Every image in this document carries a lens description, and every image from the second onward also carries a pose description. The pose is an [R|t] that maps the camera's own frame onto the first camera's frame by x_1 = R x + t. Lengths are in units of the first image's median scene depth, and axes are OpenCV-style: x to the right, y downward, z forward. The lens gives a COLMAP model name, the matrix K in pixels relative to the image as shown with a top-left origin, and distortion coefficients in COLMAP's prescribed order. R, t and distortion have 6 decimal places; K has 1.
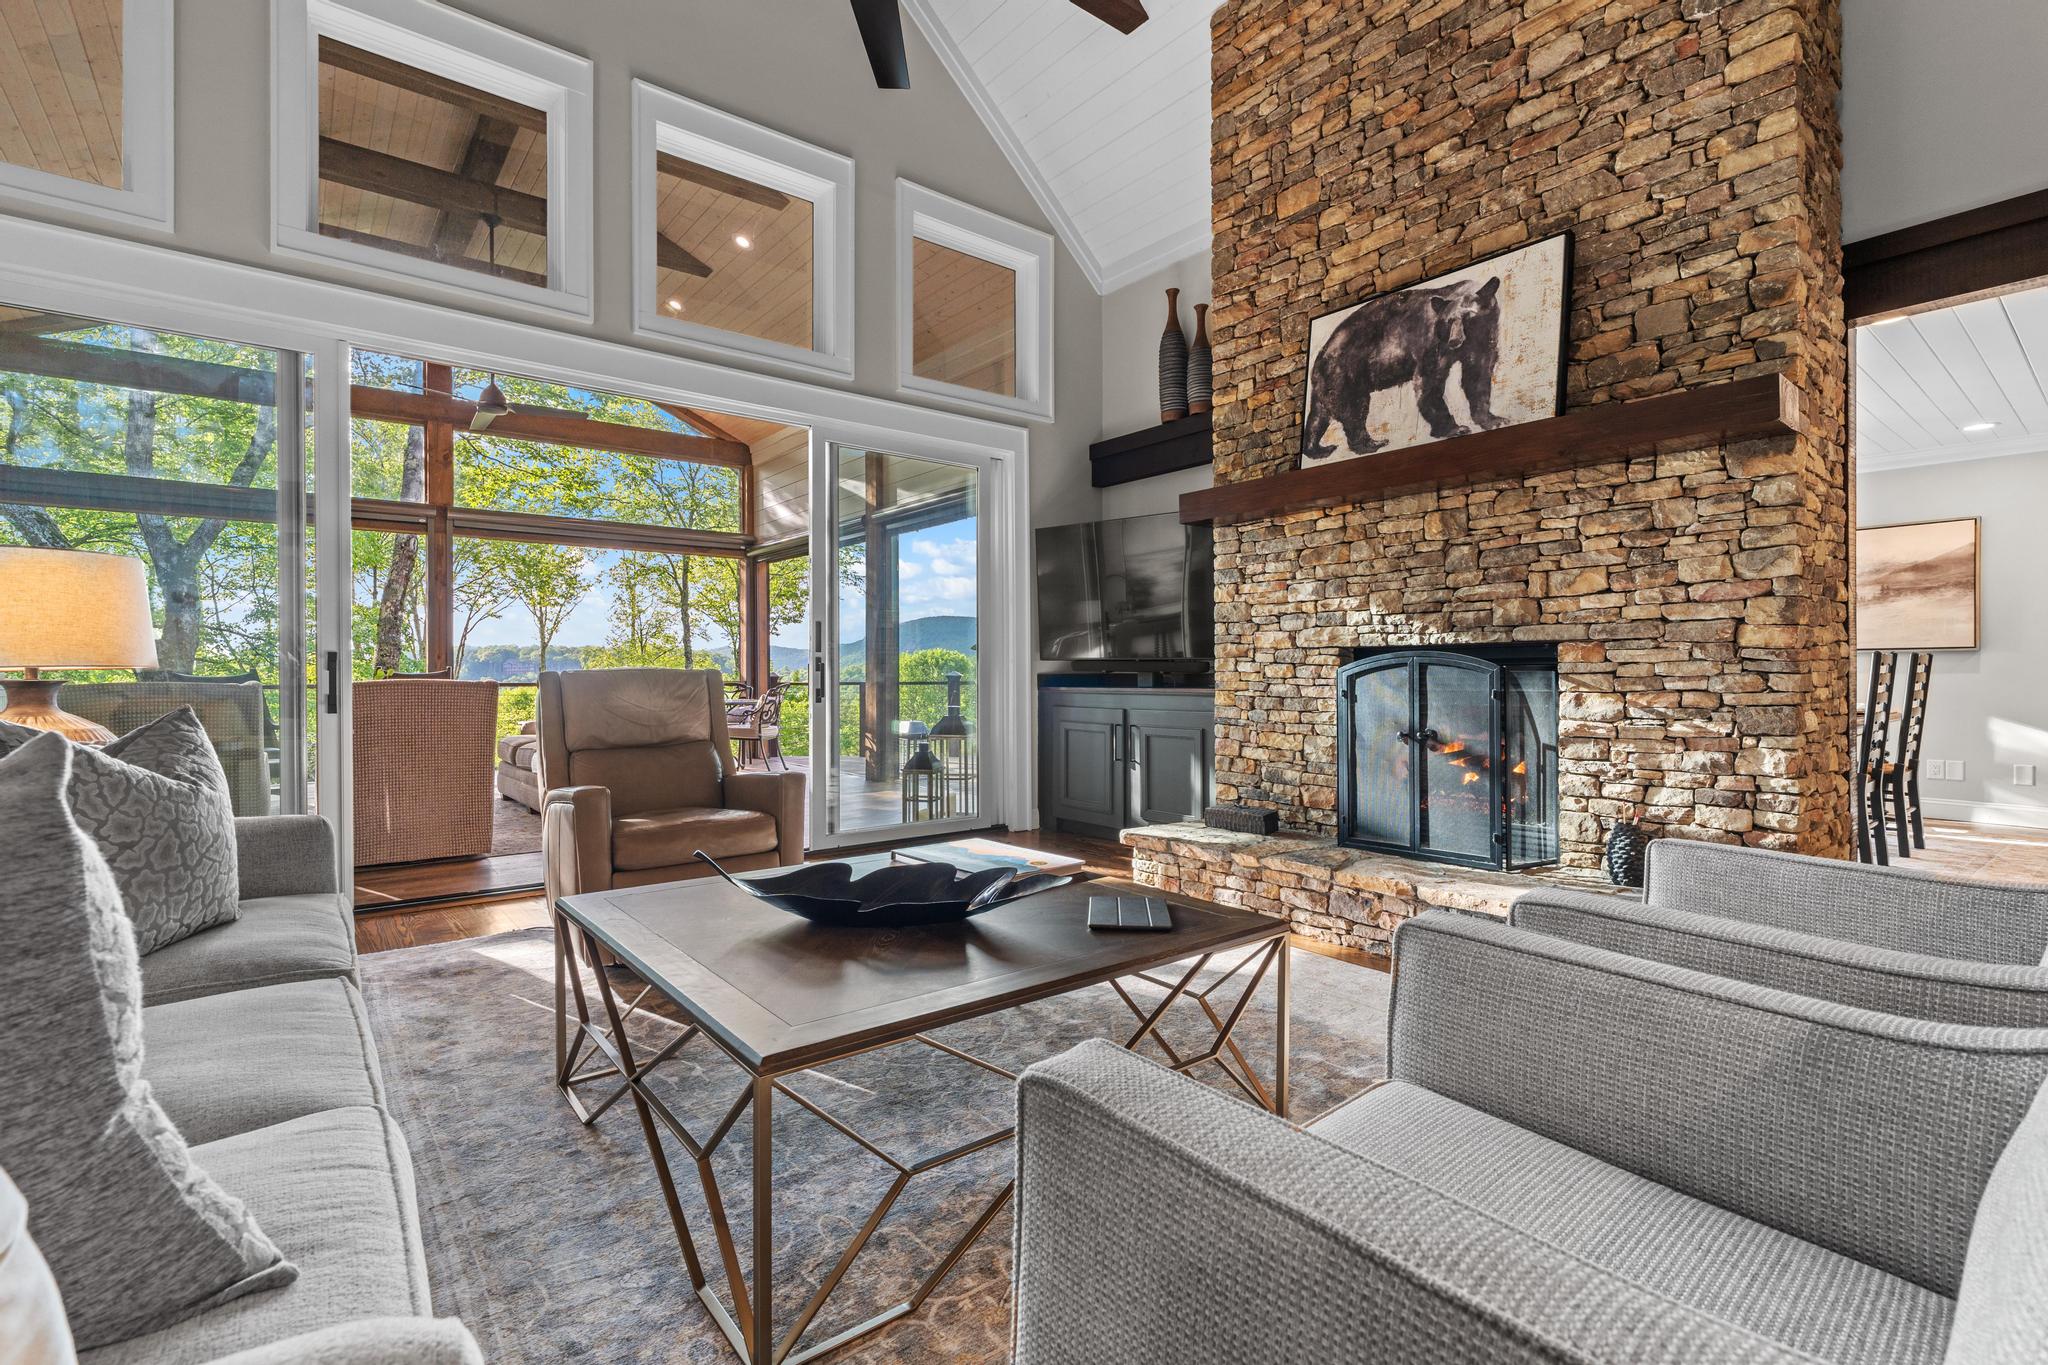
lens RADIAL K [[923.4, 0, 1013.6], [0, 923.4, 676.6], [0, 0, 1]] dist [-0.009633, 0.002543]
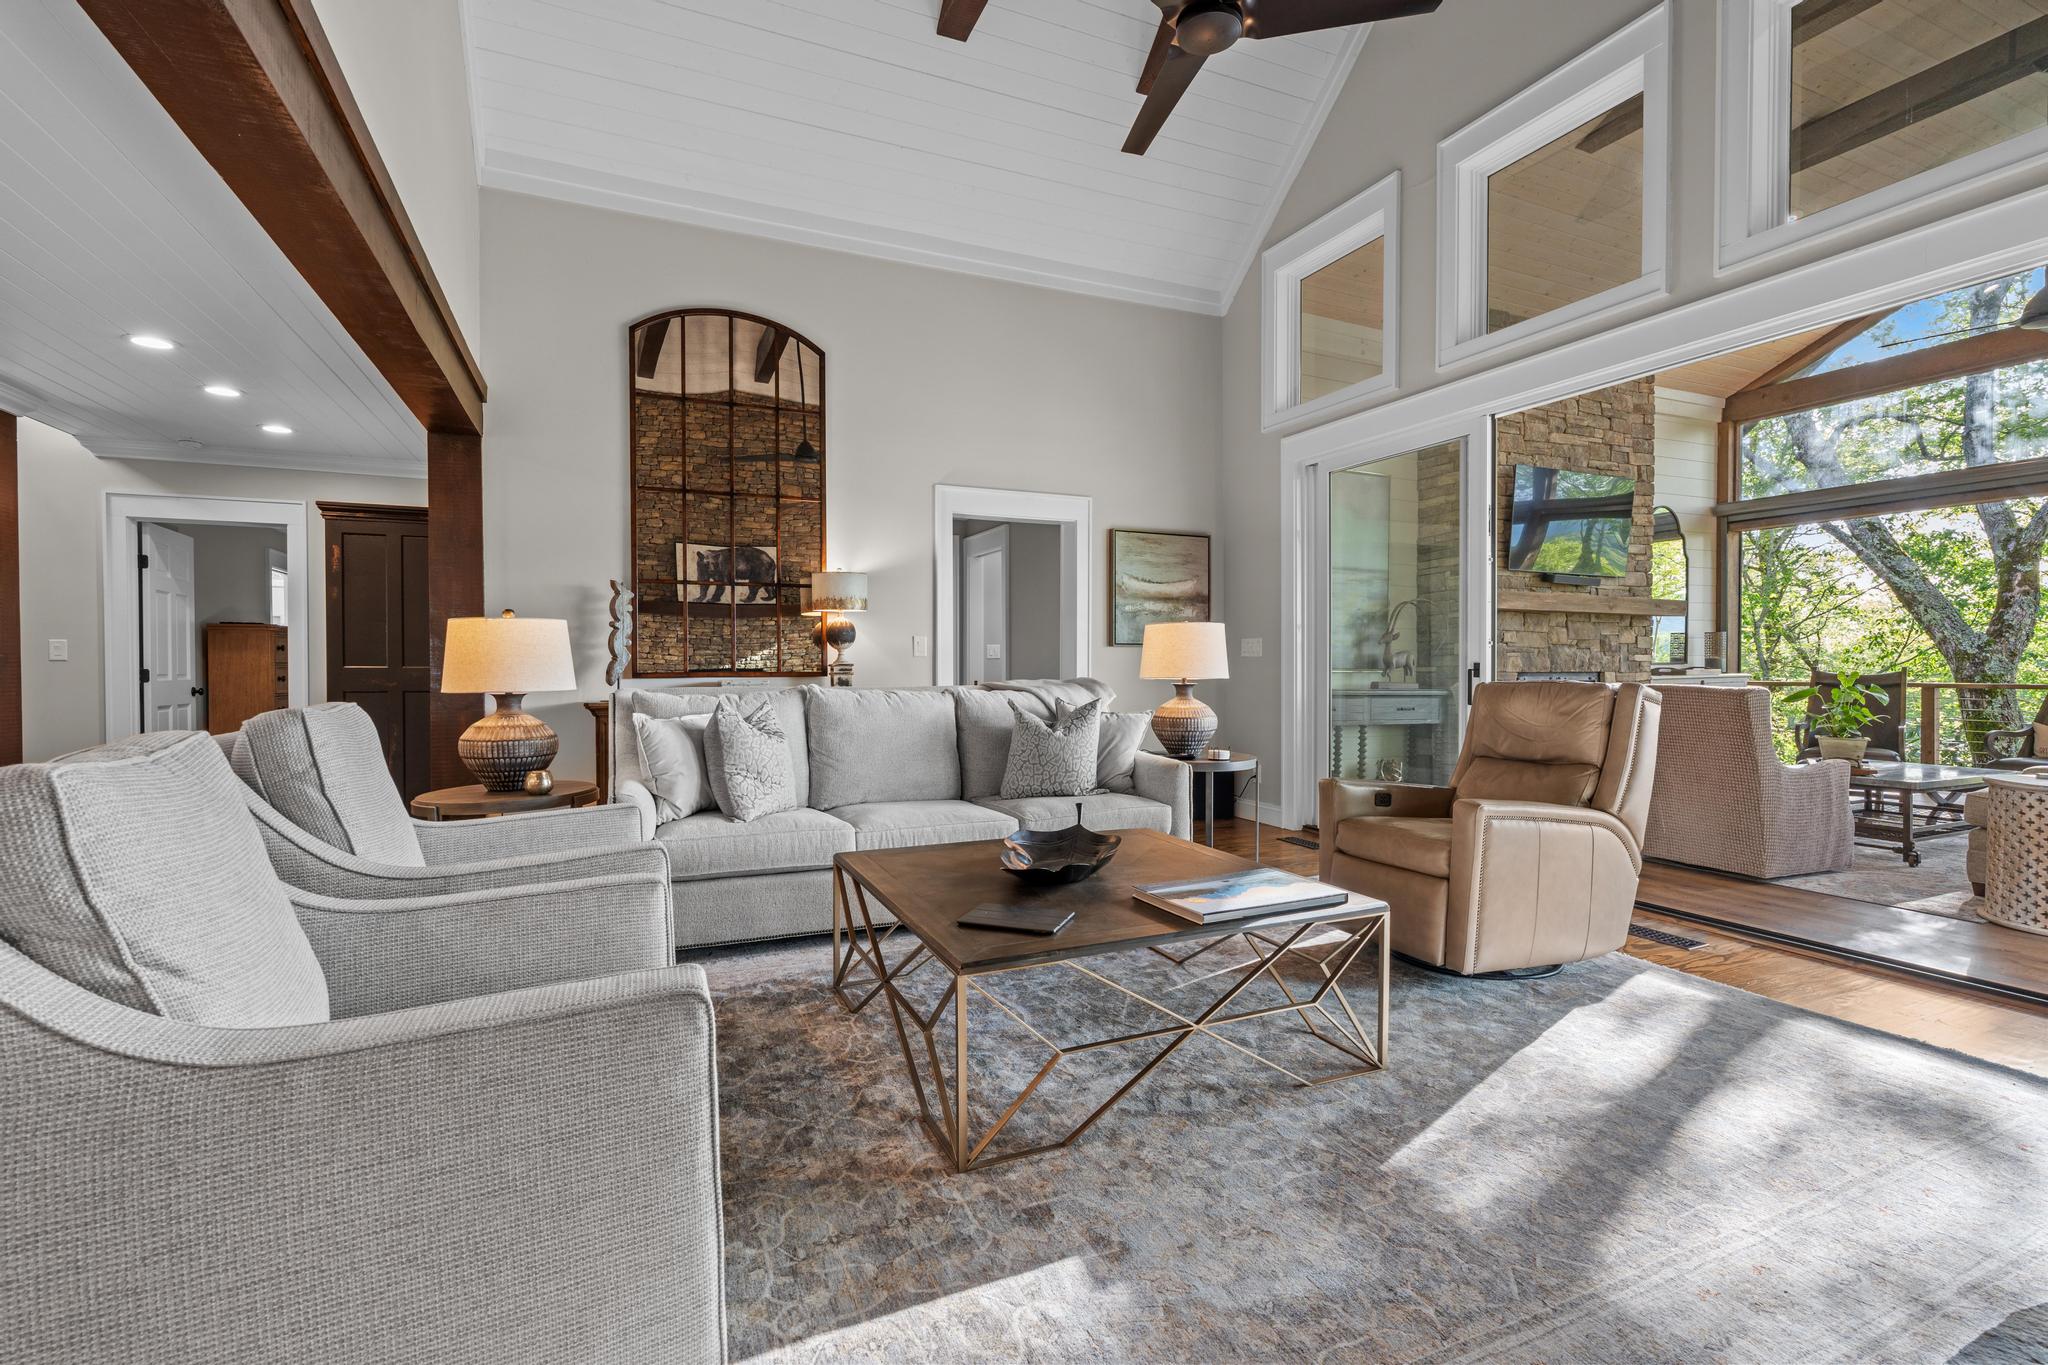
lens RADIAL K [[923.4, 0, 1009.1], [0, 923.4, 672.3], [0, 0, 1]] dist [-0.009633, 0.002543]
pose [[-0.249764, 0.015338, -0.968185, 0.621705], [-0.002788, 0.999859, 0.016558, -0.032719], [0.968303, 0.006835, -0.249686, 0.665633]]
